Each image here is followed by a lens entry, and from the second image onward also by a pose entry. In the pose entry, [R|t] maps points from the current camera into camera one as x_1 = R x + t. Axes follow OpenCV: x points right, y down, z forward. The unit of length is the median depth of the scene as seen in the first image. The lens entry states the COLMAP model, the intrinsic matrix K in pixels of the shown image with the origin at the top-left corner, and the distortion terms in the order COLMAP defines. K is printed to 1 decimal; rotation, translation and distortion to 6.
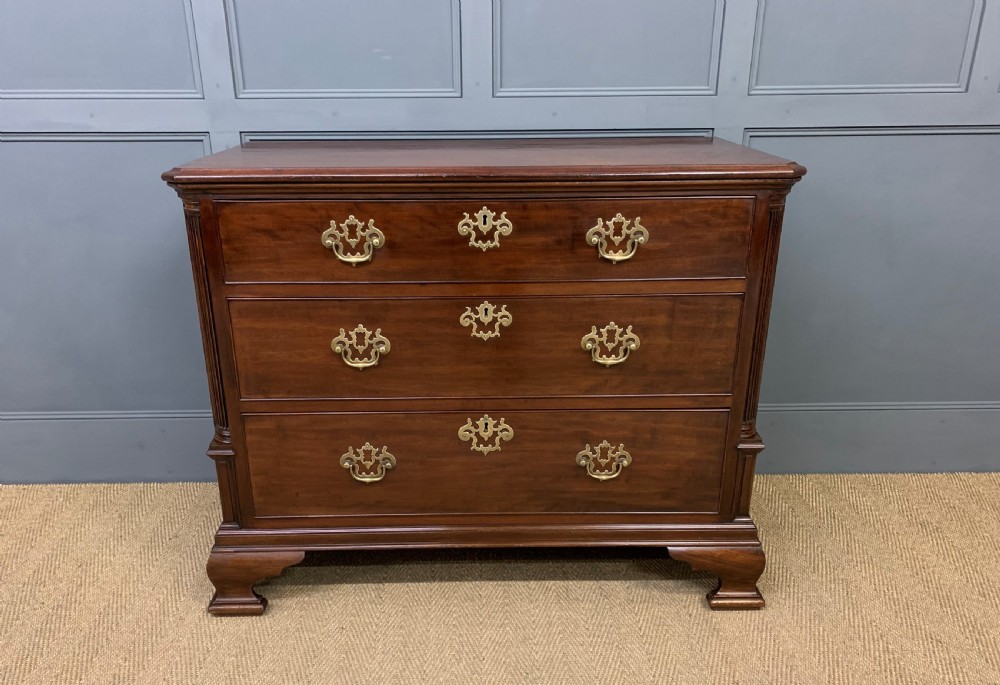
lens RADIAL K [[818.1, 0, 479.3], [0, 818.1, 388.1], [0, 0, 1]] dist [0.026762, -0.002775]
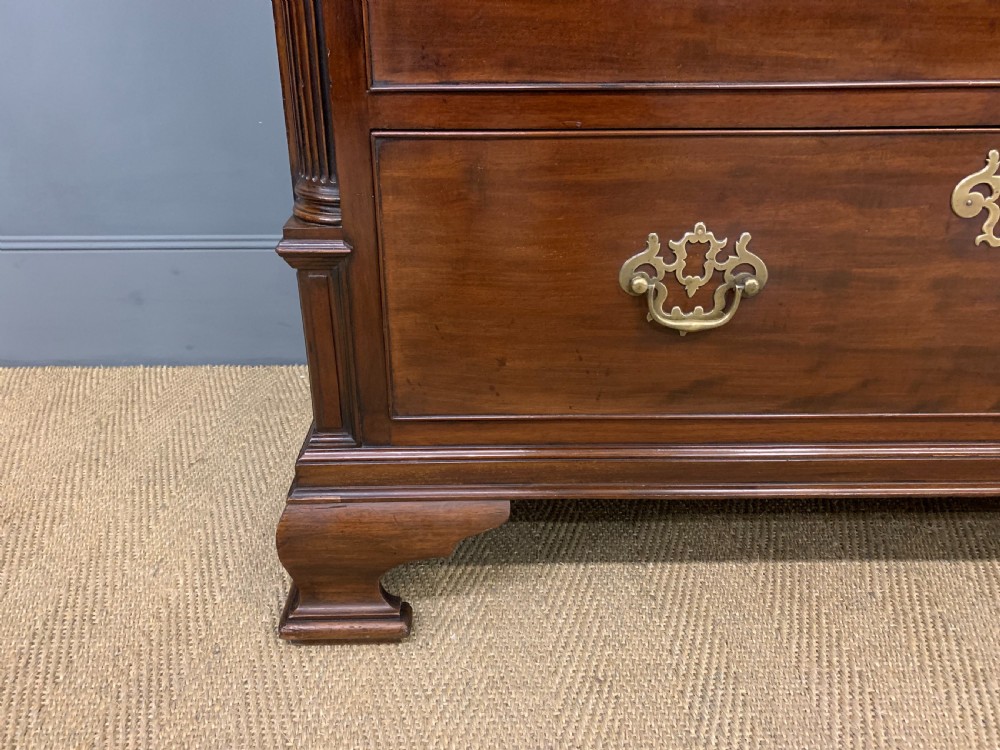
lens RADIAL K [[774.7, 0, 489.9], [0, 774.7, 360.5], [0, 0, 1]] dist [0.019574, 0.000431]
pose [[0.999987, 0.003777, 0.003546, -0.240124], [-0.003983, 0.998188, 0.060039, 0.111168], [-0.003312, -0.060052, 0.998190, 0.651645]]
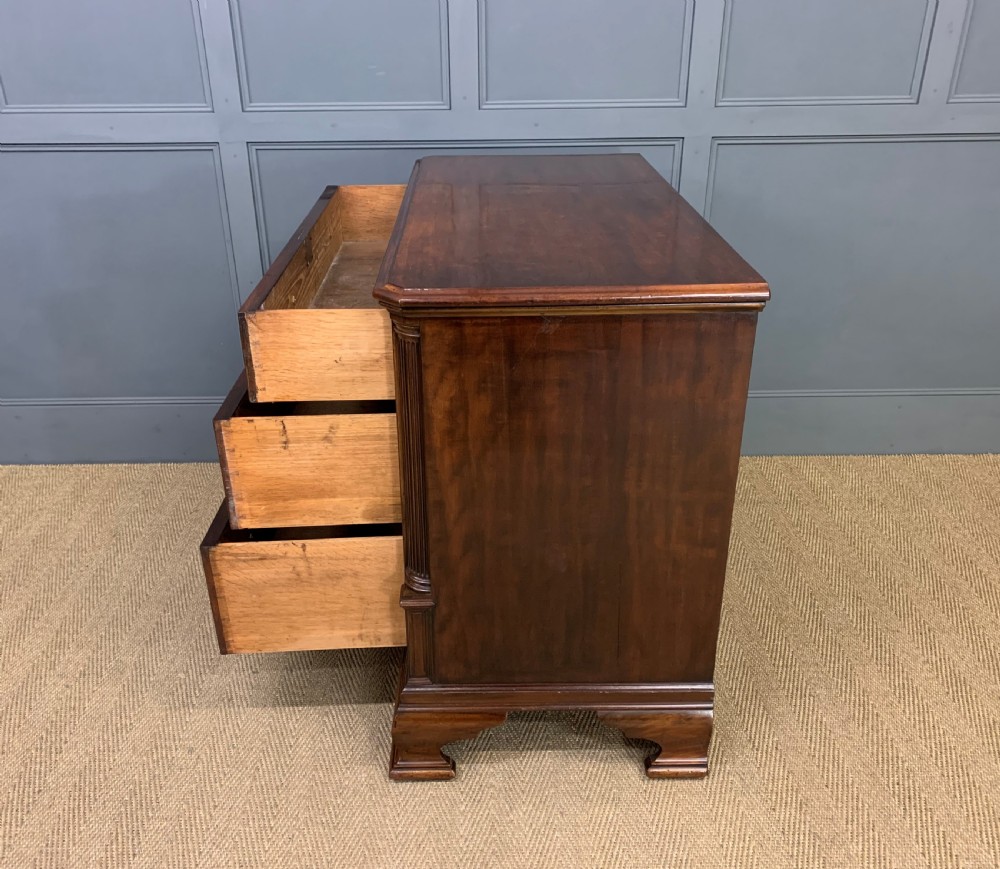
lens RADIAL K [[915.7, 0, 472.5], [0, 915.7, 429.2], [0, 0, 1]] dist [0.027007, -0.009695]
pose [[0.999911, 0.000628, -0.013336, 0.029187], [0.000367, 0.997221, 0.074494, -0.028780], [0.013346, -0.074492, 0.997132, -0.292313]]
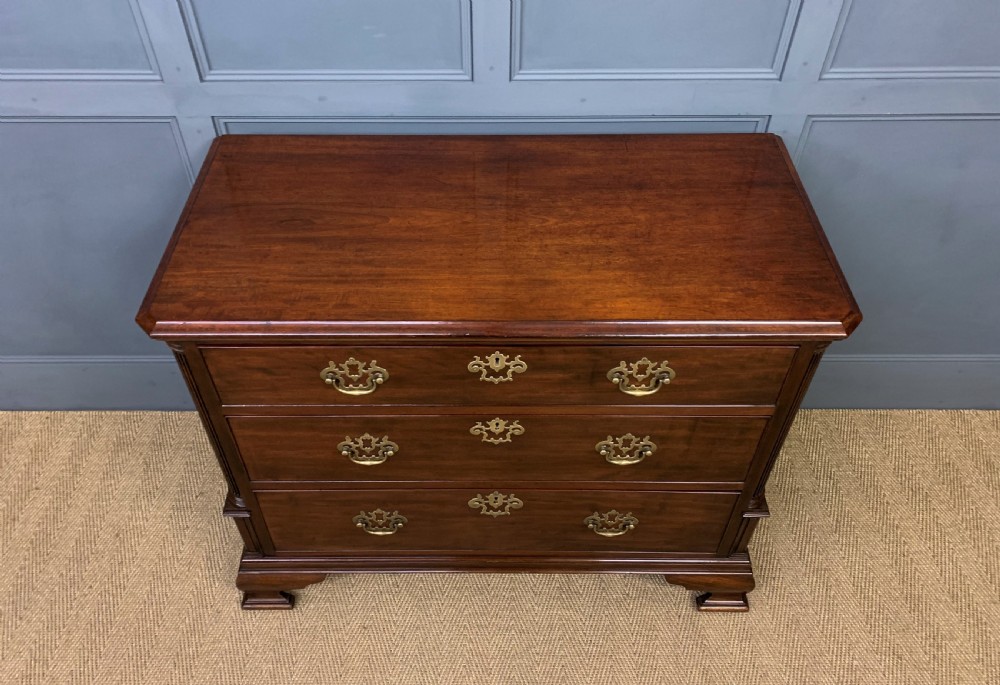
lens RADIAL K [[805.3, 0, 481.9], [0, 805.3, 344.5], [0, 0, 1]] dist [0.019401, 0.004825]
pose [[0.999909, 0.010665, -0.008283, -0.002926], [-0.006285, 0.910448, 0.413575, -0.544715], [0.011952, -0.413485, 0.910432, 0.176542]]
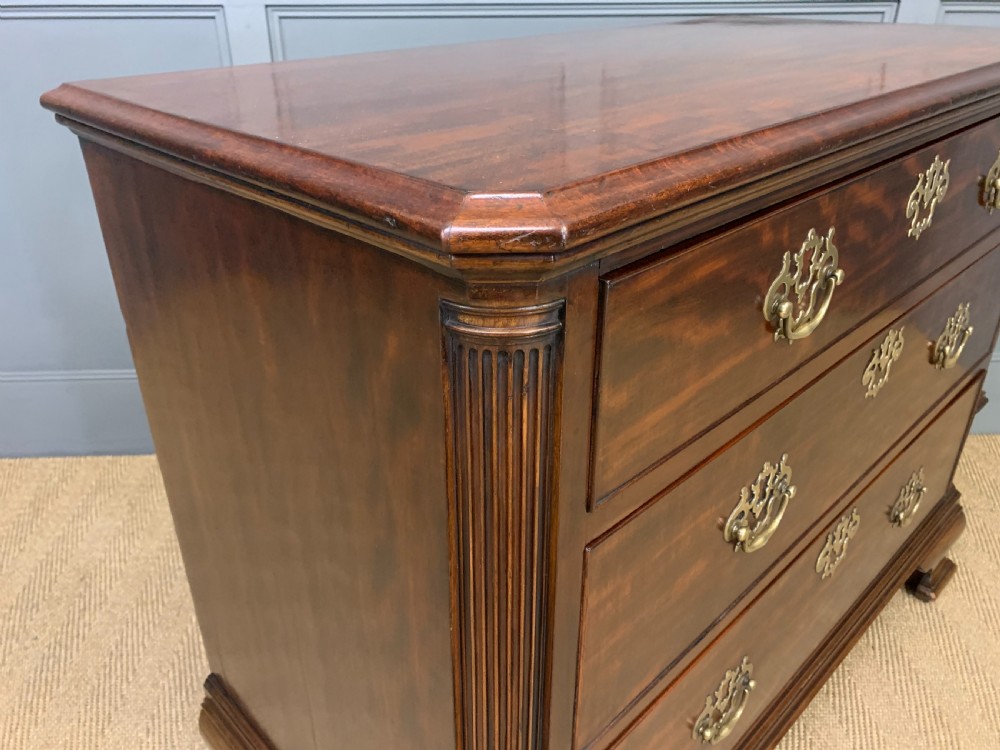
lens RADIAL K [[781.1, 0, 489.4], [0, 781.1, 364.0], [0, 0, 1]] dist [0.009687, -0.000740]
pose [[0.999685, -0.009941, 0.023065, -0.133631], [0.007498, 0.994581, 0.103689, -0.076724], [-0.023971, -0.103484, 0.994342, 0.321978]]
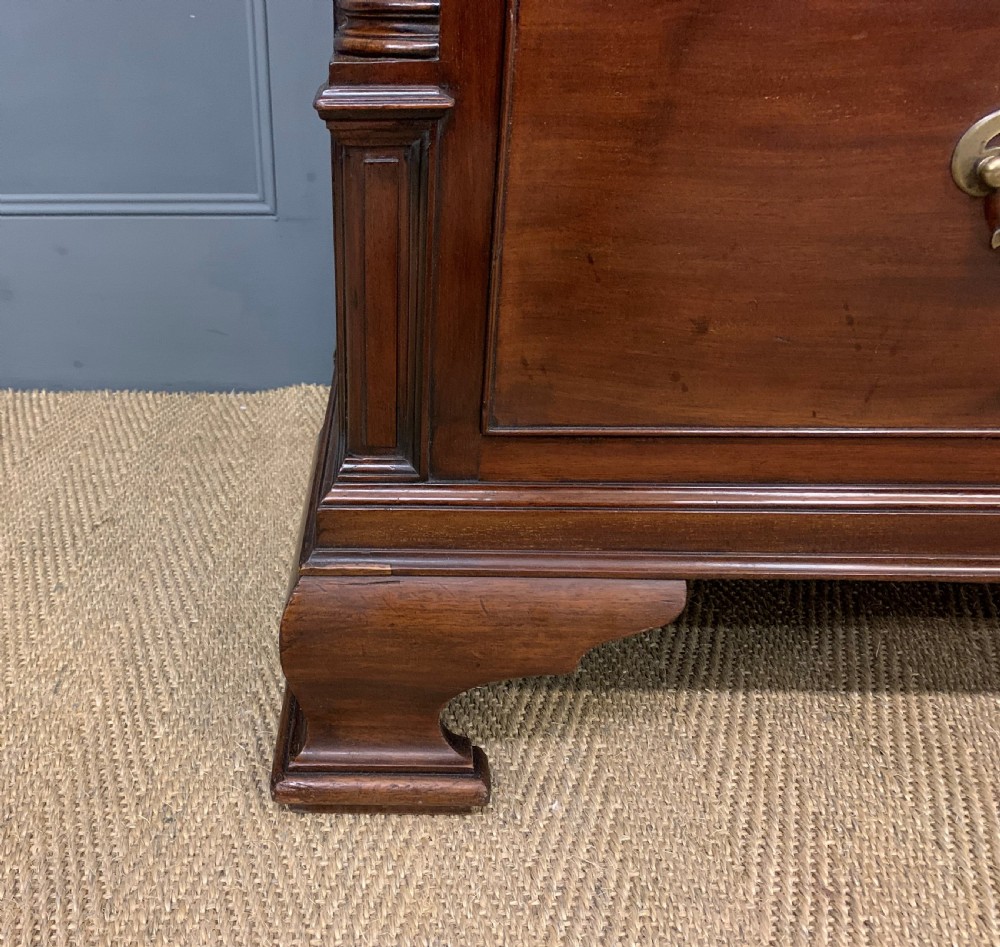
lens RADIAL K [[975.4, 0, 364.9], [0, 975.4, 470.6], [0, 0, 1]] dist [0.048138, -0.084403]
pose [[0.999092, 0.019245, -0.038002, -0.315697], [-0.015437, 0.995059, 0.098077, 0.150261], [0.039702, -0.097401, 0.994453, 0.763277]]
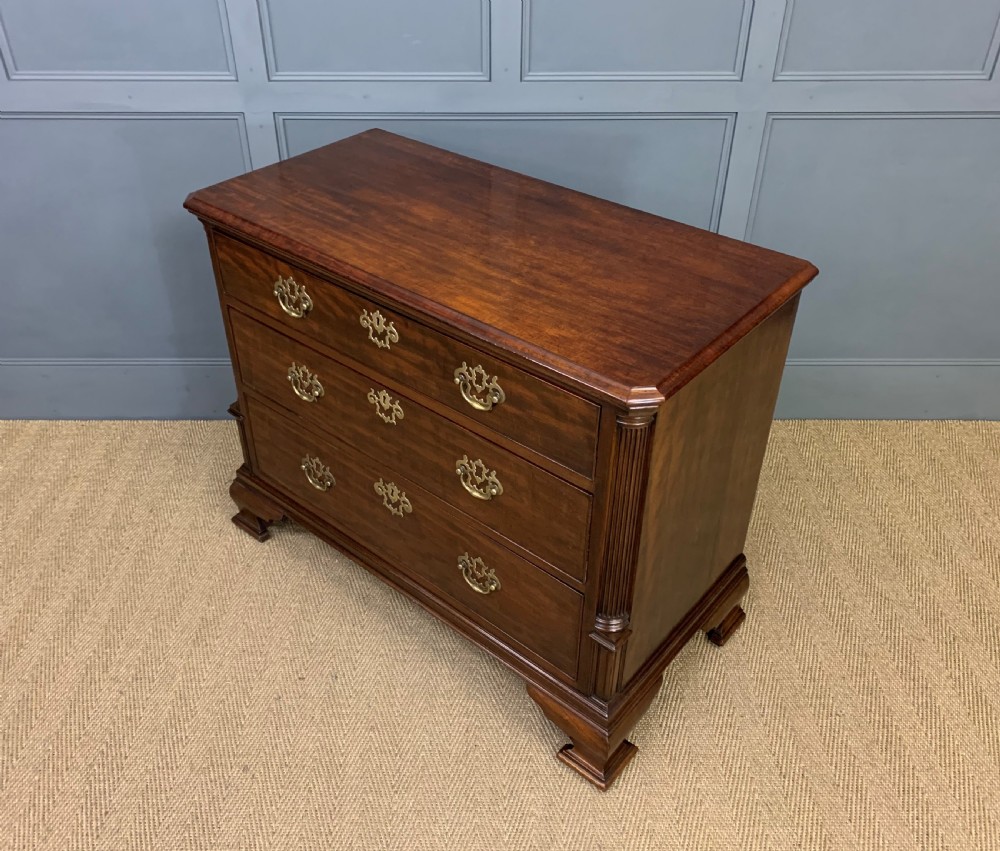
lens RADIAL K [[925.2, 0, 479.3], [0, 925.2, 395.6], [0, 0, 1]] dist [0.029947, -0.009021]
pose [[0.999853, 0.012602, -0.011614, -0.020150], [-0.009552, 0.972475, 0.232812, -0.294830], [0.014229, -0.232667, 0.972452, -0.253646]]
